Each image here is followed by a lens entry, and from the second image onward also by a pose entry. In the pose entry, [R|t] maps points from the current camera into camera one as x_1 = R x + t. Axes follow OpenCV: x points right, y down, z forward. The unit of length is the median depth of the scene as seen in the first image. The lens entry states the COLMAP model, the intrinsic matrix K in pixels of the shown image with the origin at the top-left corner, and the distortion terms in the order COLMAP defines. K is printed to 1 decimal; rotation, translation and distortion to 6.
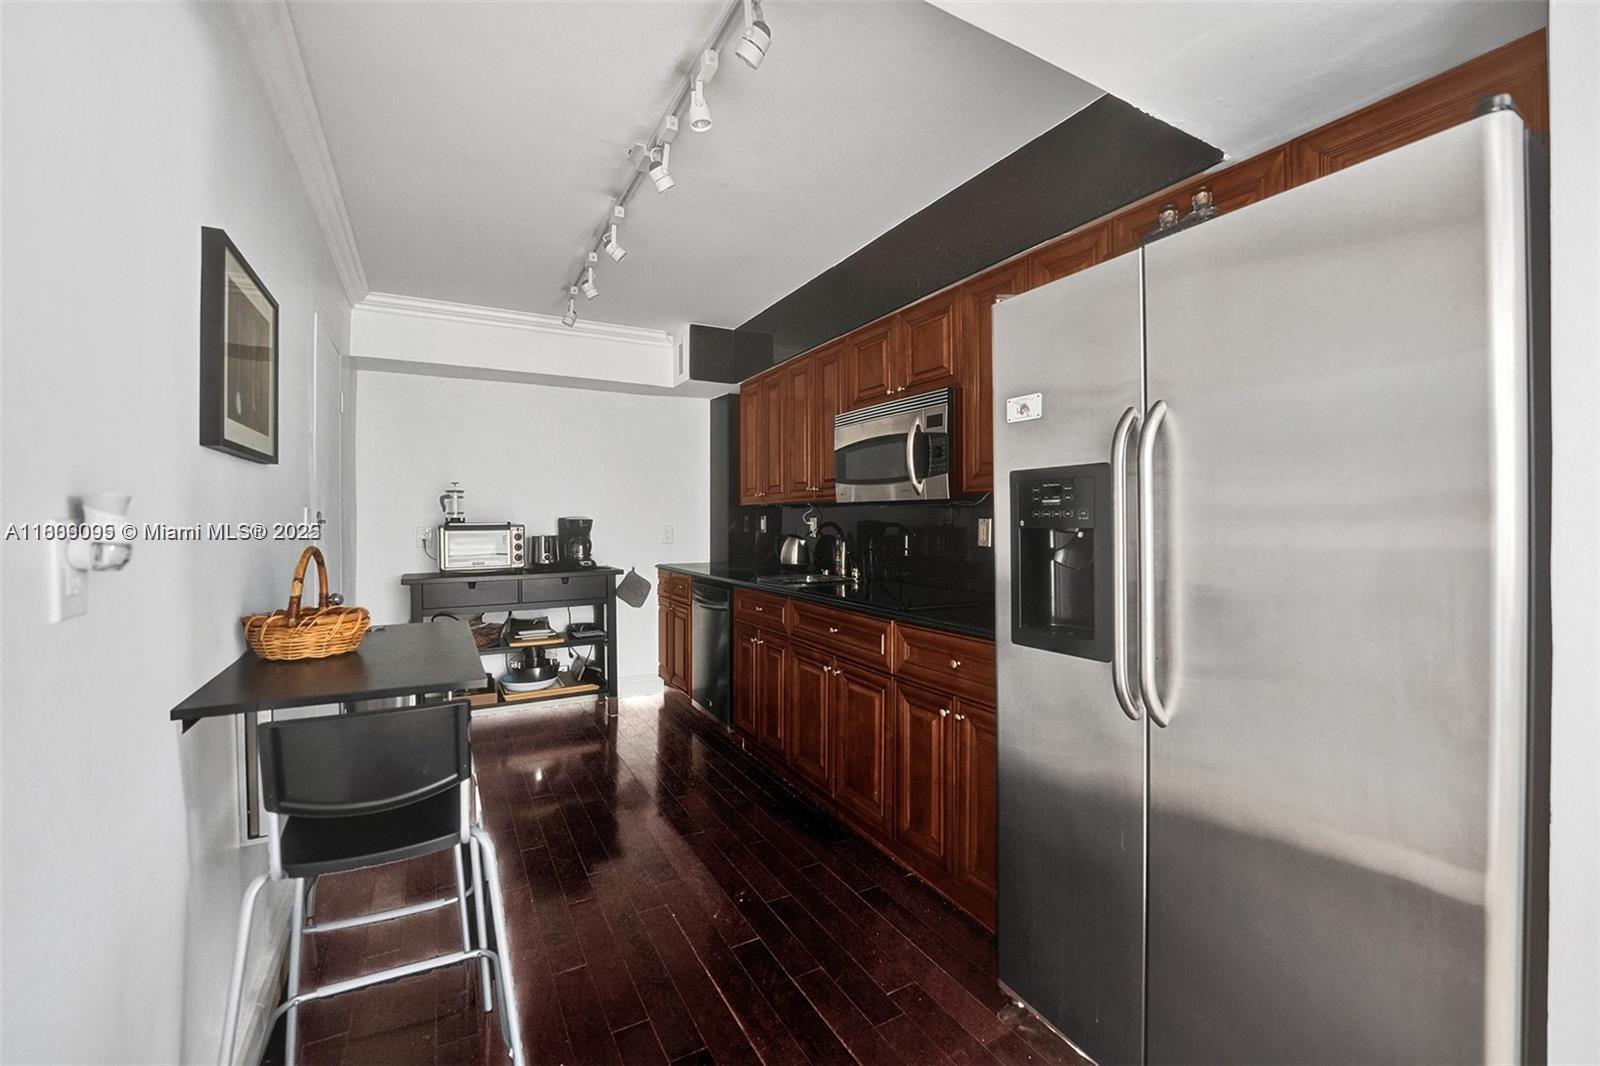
lens RADIAL K [[674.5, 0, 821.0], [0, 674.5, 525.9], [0, 0, 1]] dist [-0.027489, 0.005130]
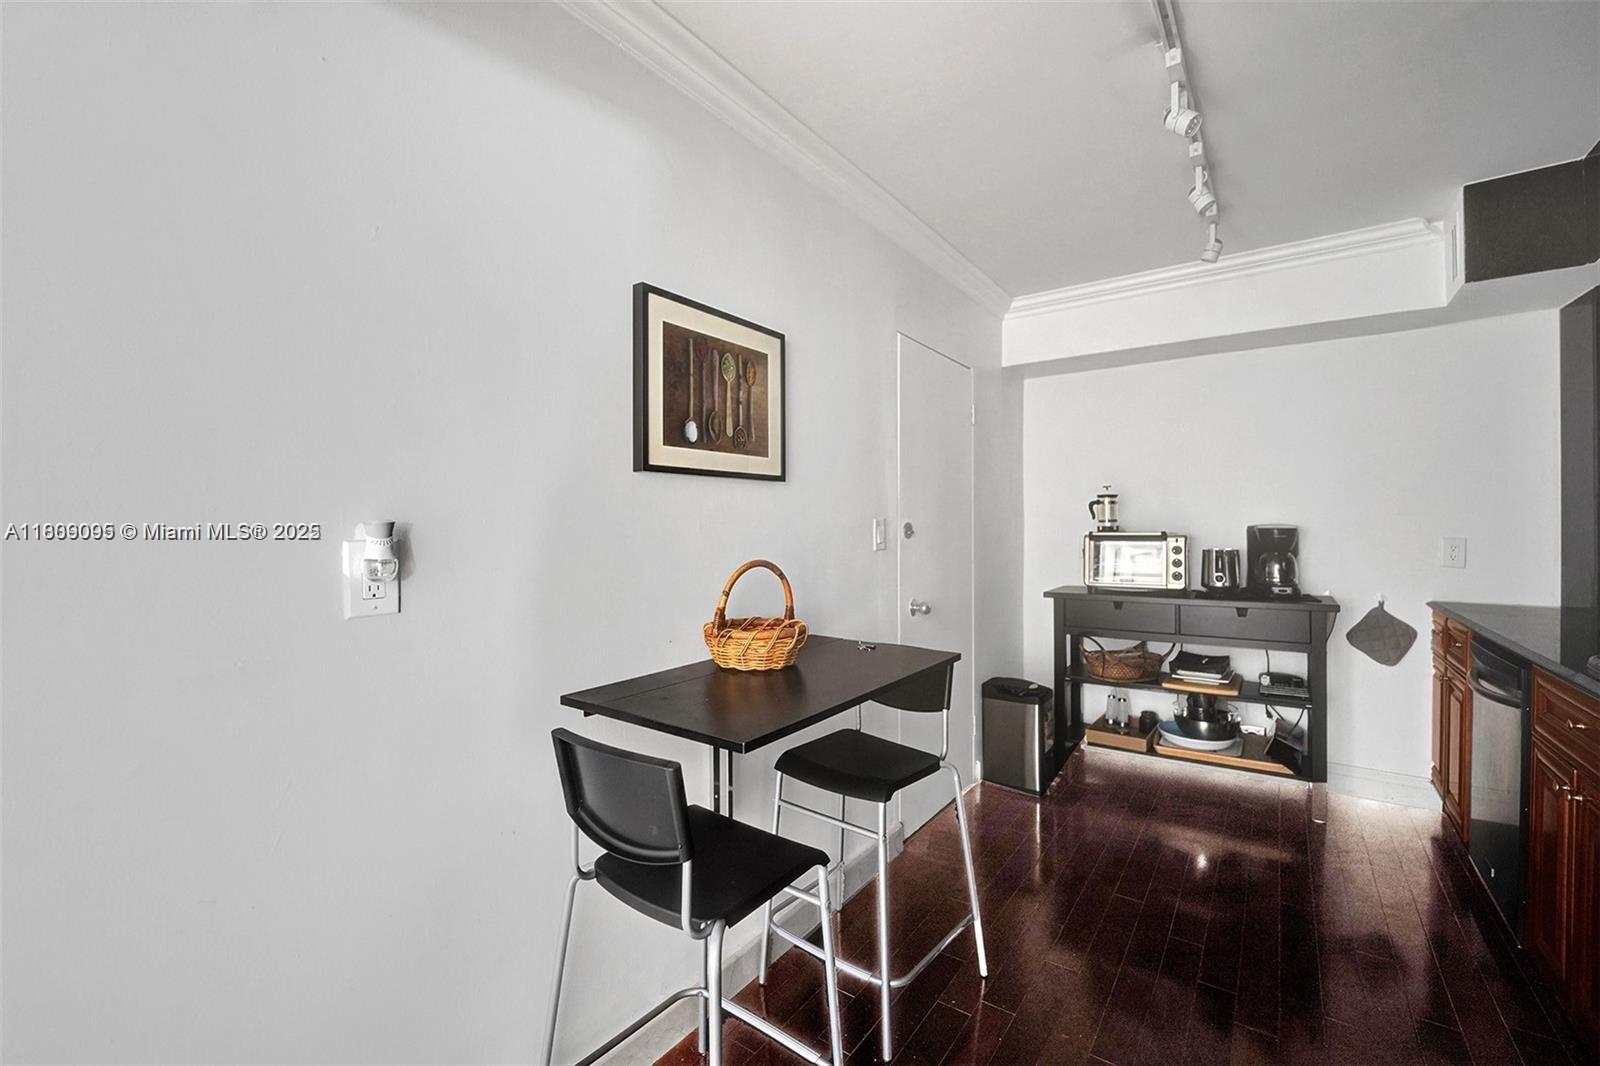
lens RADIAL K [[672.1, 0, 777.9], [0, 672.1, 522.1], [0, 0, 1]] dist [-0.019577, -0.000024]
pose [[0.401557, -0.005085, -0.915820, 0.080450], [-0.005439, 0.999954, -0.007936, -0.007889], [0.915818, 0.008168, 0.401511, 0.246570]]
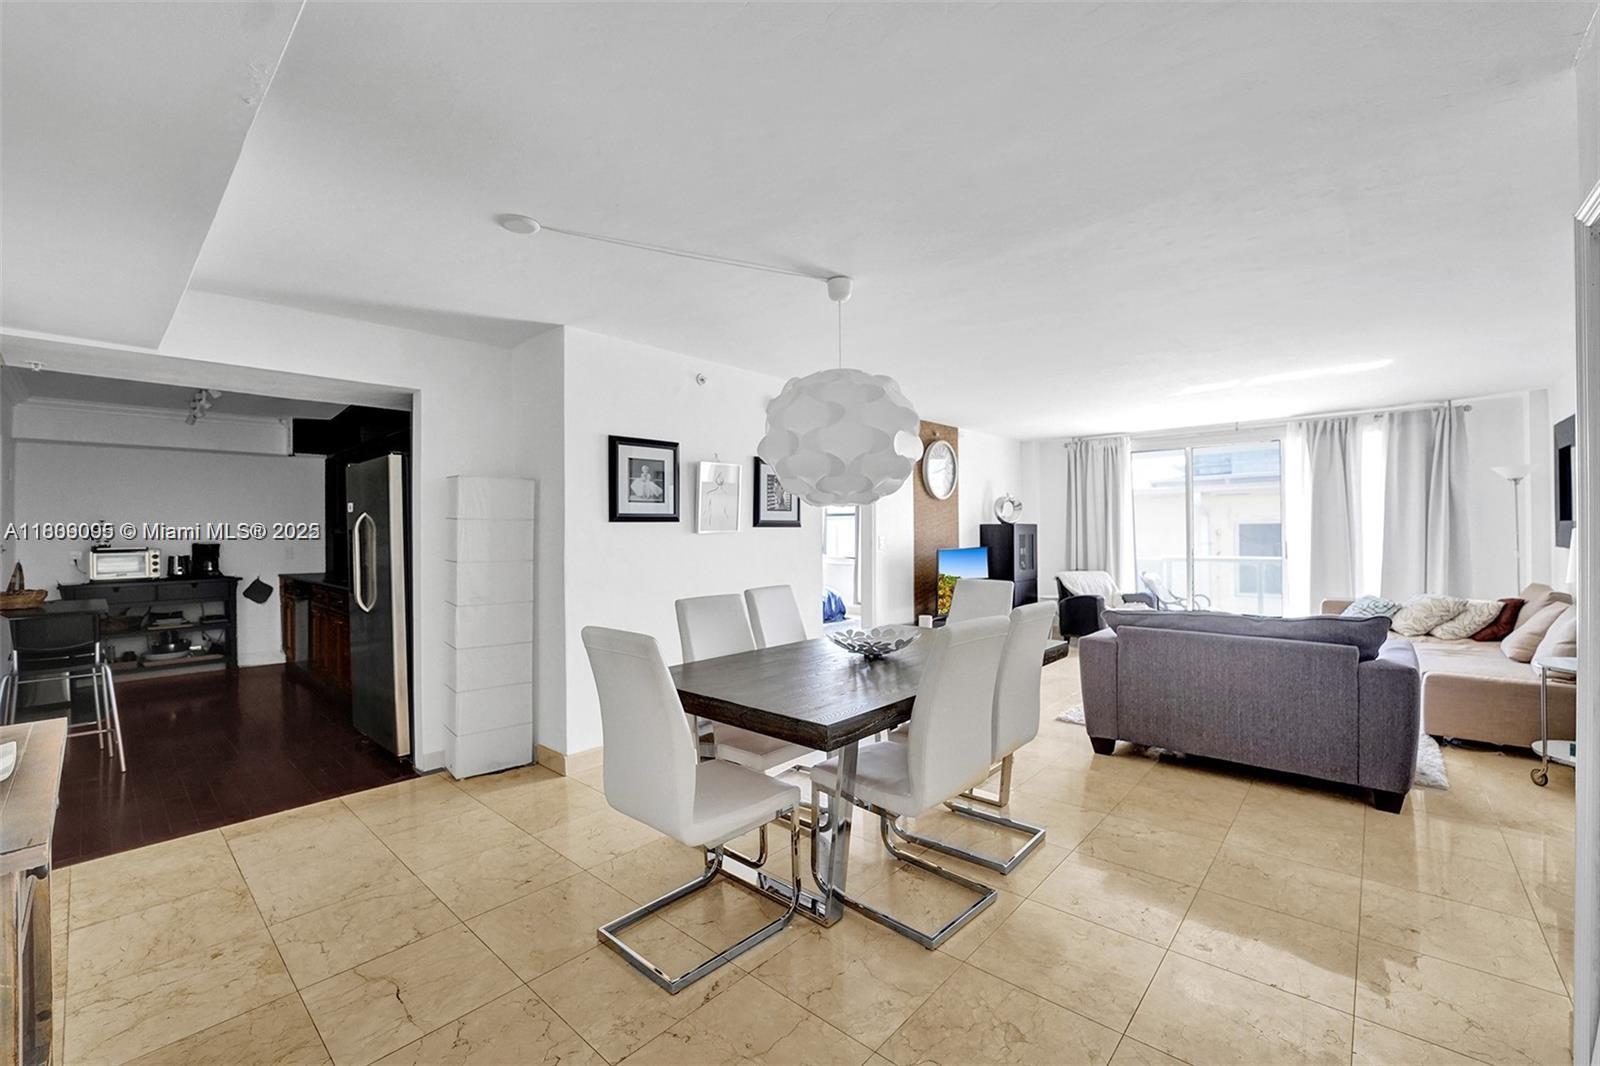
lens RADIAL K [[657.3, 0, 815.5], [0, 657.3, 528.4], [0, 0, 1]] dist [-0.018379, -0.000078]
pose [[0.947233, -0.004952, 0.320509, 0.476093], [0.010005, 0.999850, -0.014122, -0.011488], [-0.320391, 0.016584, 0.947140, -0.823100]]
